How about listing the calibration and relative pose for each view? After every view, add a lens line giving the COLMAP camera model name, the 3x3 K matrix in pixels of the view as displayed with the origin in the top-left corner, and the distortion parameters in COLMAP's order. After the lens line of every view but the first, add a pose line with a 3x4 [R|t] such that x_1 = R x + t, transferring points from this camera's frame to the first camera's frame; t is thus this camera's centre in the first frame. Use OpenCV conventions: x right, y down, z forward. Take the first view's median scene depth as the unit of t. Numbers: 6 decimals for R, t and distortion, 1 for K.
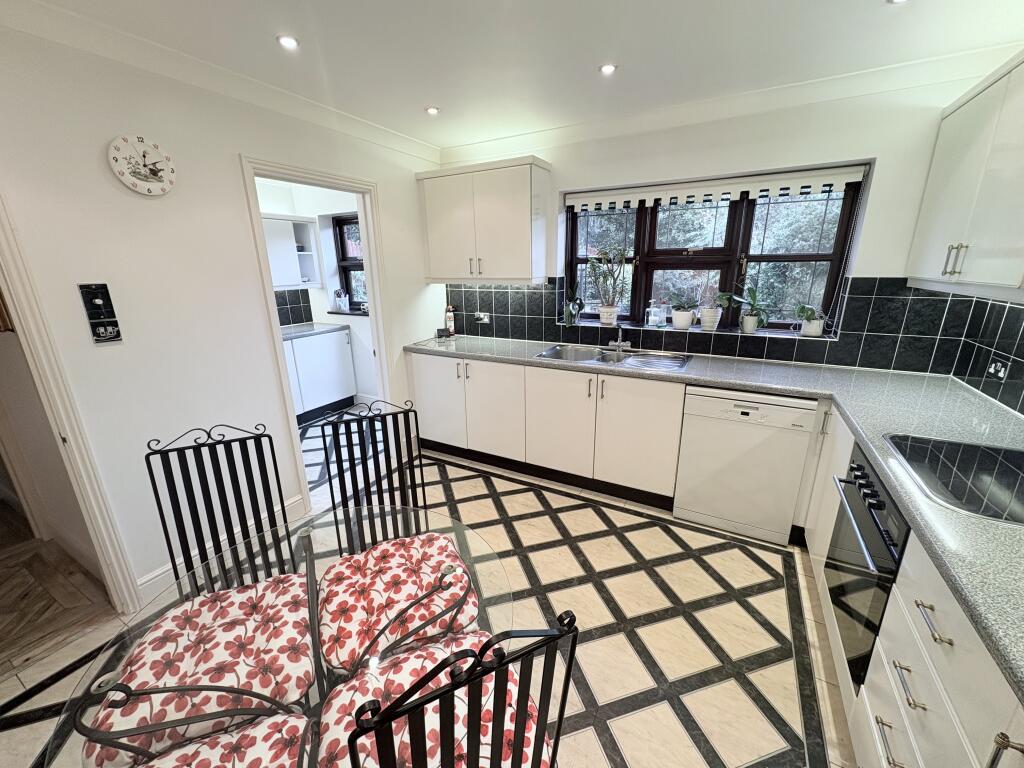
lens RADIAL K [[406.7, 0, 511.6], [0, 406.7, 383.7], [0, 0, 1]] dist [0.001993, 0.000089]
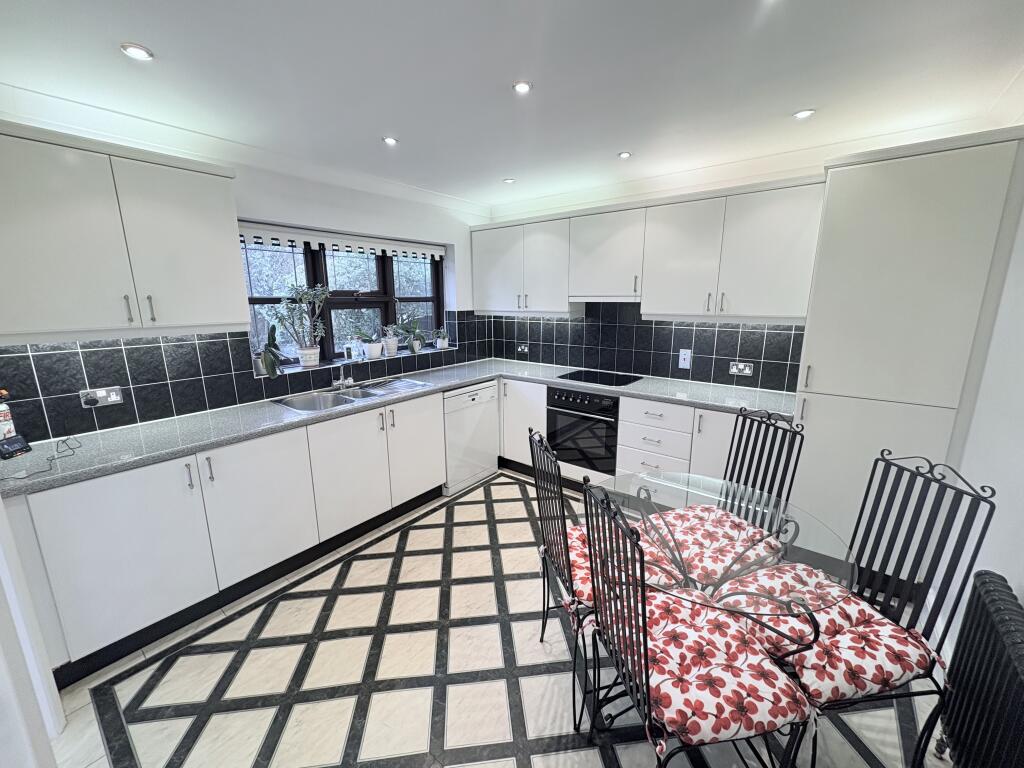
lens RADIAL K [[406.7, 0, 511.6], [0, 406.7, 383.7], [0, 0, 1]] dist [0.001993, 0.000089]
pose [[0.161194, -0.194093, 0.967649, -0.722748], [0.283051, 0.948373, 0.143075, -0.133574], [-0.945462, 0.250831, 0.207811, 0.447721]]
